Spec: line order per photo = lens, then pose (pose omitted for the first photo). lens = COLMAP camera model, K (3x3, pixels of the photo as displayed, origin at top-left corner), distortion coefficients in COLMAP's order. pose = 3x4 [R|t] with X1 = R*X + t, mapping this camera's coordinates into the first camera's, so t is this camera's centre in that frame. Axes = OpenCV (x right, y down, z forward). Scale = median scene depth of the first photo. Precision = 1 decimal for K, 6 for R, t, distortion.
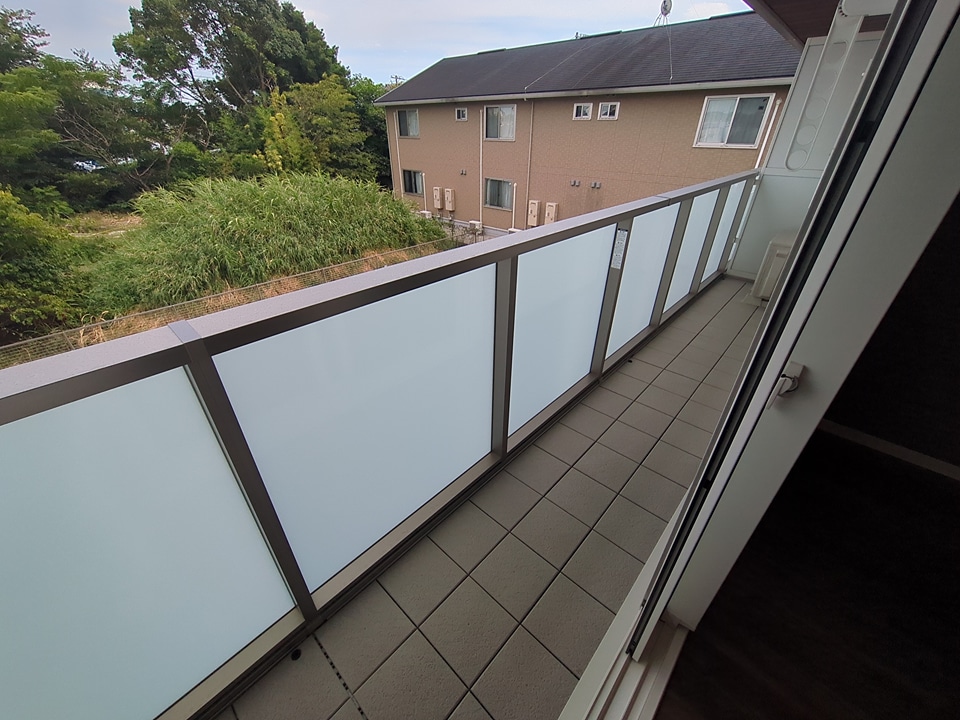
lens RADIAL K [[380.9, 0, 483.4], [0, 380.9, 359.1], [0, 0, 1]] dist [0.000635, -0.000334]
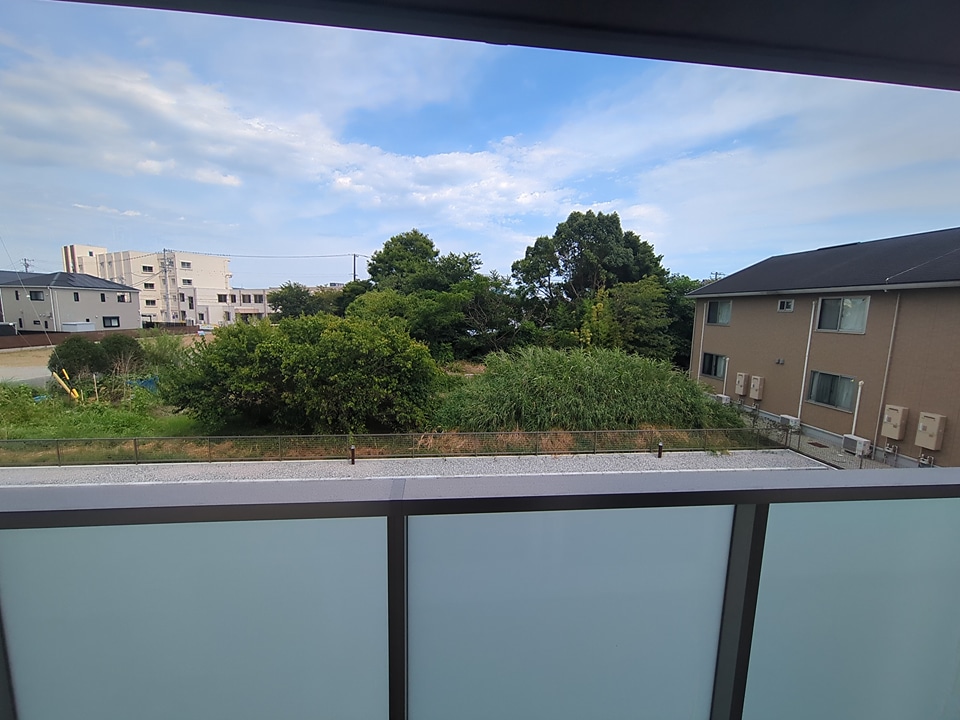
lens RADIAL K [[380.9, 0, 485.0], [0, 380.9, 357.2], [0, 0, 1]] dist [0.000635, -0.000334]
pose [[0.749459, 0.094194, -0.655316, 0.012219], [-0.357402, 0.890767, -0.280709, -0.010768], [0.557293, 0.444591, 0.701259, 0.002535]]
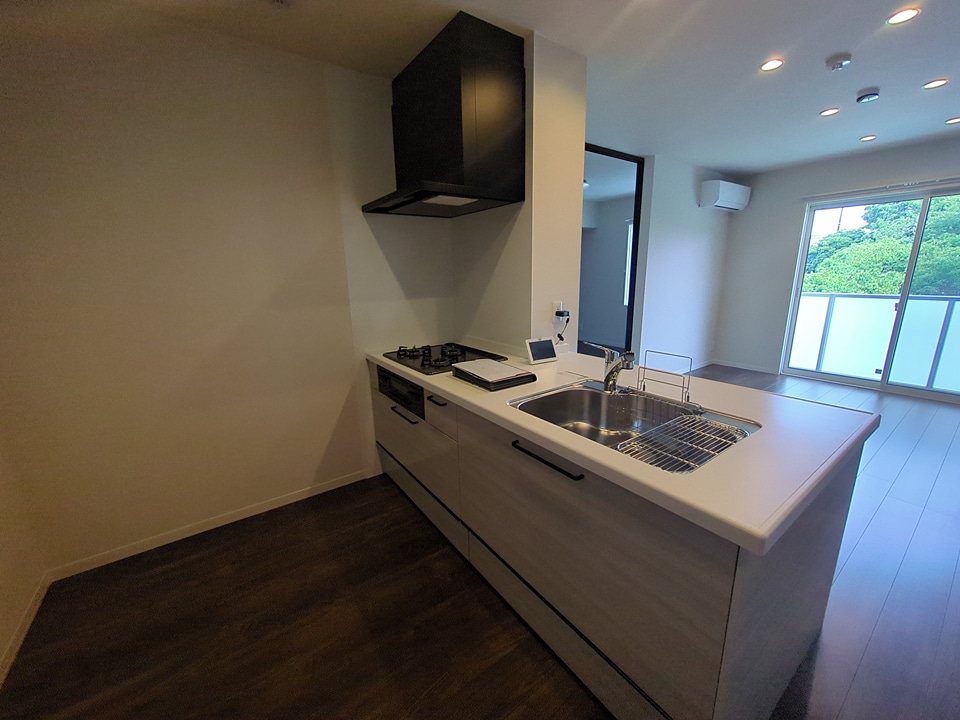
lens RADIAL K [[380.9, 0, 480.0], [0, 380.9, 359.6], [0, 0, 1]] dist [0.000635, -0.000334]
pose [[-0.208331, 0.222901, -0.952320, 0.298665], [-0.489699, 0.819078, 0.298842, 0.077972], [0.846636, 0.528608, -0.061485, -0.133262]]
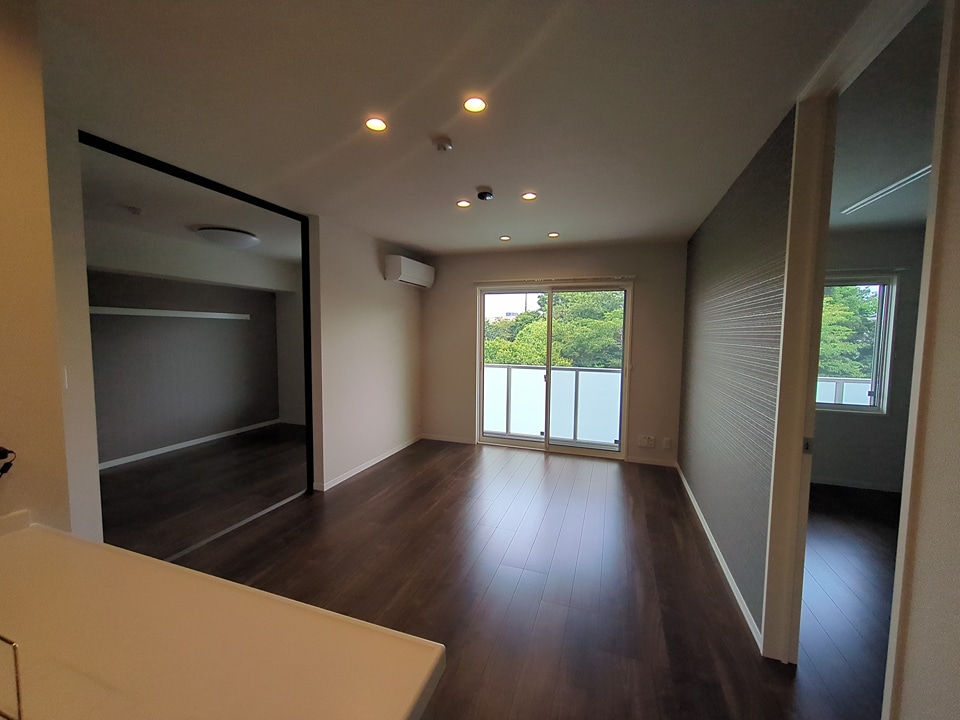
lens RADIAL K [[380.9, 0, 482.0], [0, 380.9, 357.5], [0, 0, 1]] dist [0.000635, -0.000334]
pose [[0.392474, 0.059102, -0.917862, 0.255973], [-0.483527, 0.862165, -0.151238, 0.050126], [0.782411, 0.503168, 0.366955, -0.097433]]
